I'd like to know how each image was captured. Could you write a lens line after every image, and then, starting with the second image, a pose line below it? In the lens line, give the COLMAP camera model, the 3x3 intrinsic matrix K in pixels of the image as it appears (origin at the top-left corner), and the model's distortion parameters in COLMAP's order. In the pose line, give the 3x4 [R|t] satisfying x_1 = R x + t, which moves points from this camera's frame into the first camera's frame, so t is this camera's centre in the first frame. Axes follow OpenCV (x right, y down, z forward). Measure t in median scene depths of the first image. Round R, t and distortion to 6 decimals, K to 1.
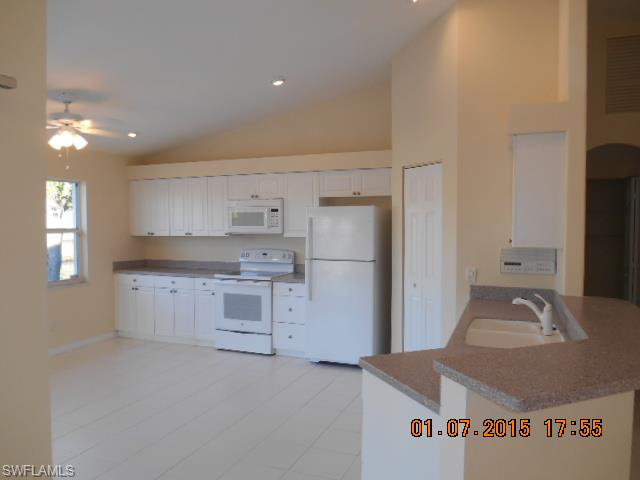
lens RADIAL K [[489.5, 0, 320.9], [0, 489.5, 239.8], [0, 0, 1]] dist [-0.034397, 0.012496]
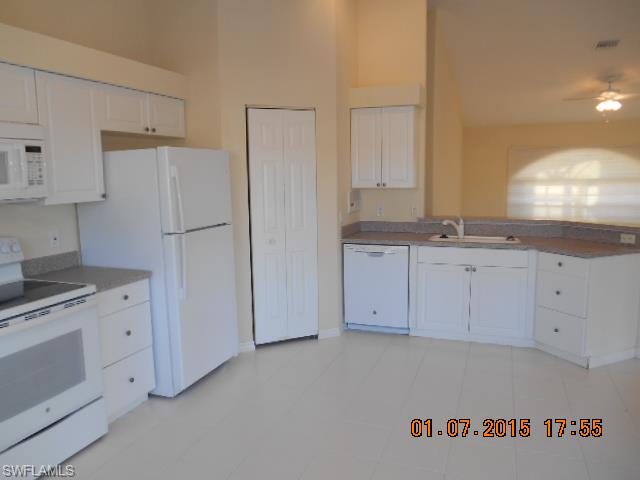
lens RADIAL K [[489.5, 0, 322.1], [0, 489.5, 240.8], [0, 0, 1]] dist [-0.034397, 0.012496]
pose [[-0.020725, -0.127057, 0.991679, -0.595164], [0.060172, 0.989935, 0.128091, -0.017404], [-0.997973, 0.062326, -0.012871, 0.780016]]
